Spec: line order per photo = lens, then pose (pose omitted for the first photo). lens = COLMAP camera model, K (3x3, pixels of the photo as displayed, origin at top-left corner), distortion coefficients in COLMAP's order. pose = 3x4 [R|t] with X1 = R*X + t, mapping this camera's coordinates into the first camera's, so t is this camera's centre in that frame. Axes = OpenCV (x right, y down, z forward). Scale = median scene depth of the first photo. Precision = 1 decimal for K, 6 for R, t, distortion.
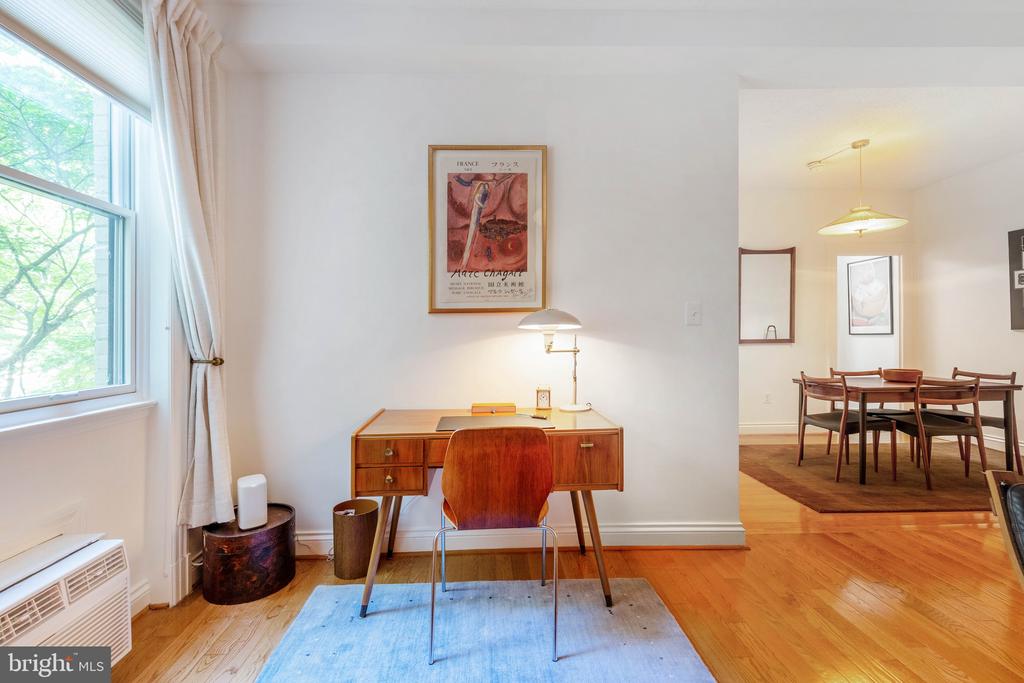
lens RADIAL K [[468.8, 0, 509.0], [0, 468.8, 345.4], [0, 0, 1]] dist [0.003129, -0.000588]
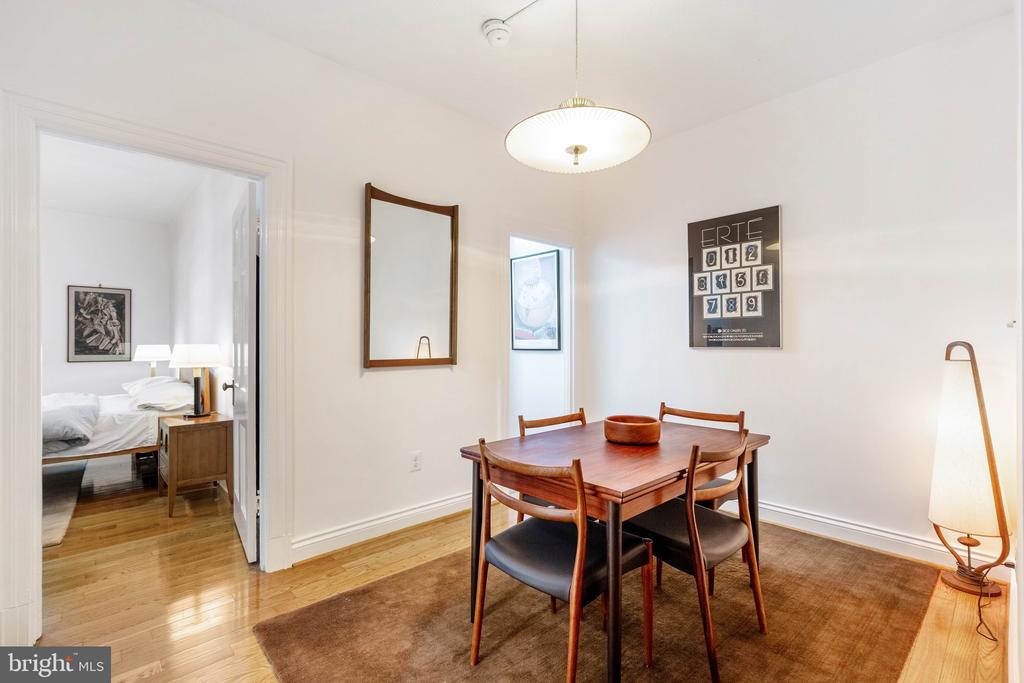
lens RADIAL K [[468.8, 0, 513.2], [0, 468.8, 348.7], [0, 0, 1]] dist [0.003129, -0.000588]
pose [[0.769742, 0.005197, 0.638334, 0.281813], [0.004305, 0.999902, -0.013332, -0.018004], [-0.638341, 0.013010, 0.769644, 0.494006]]
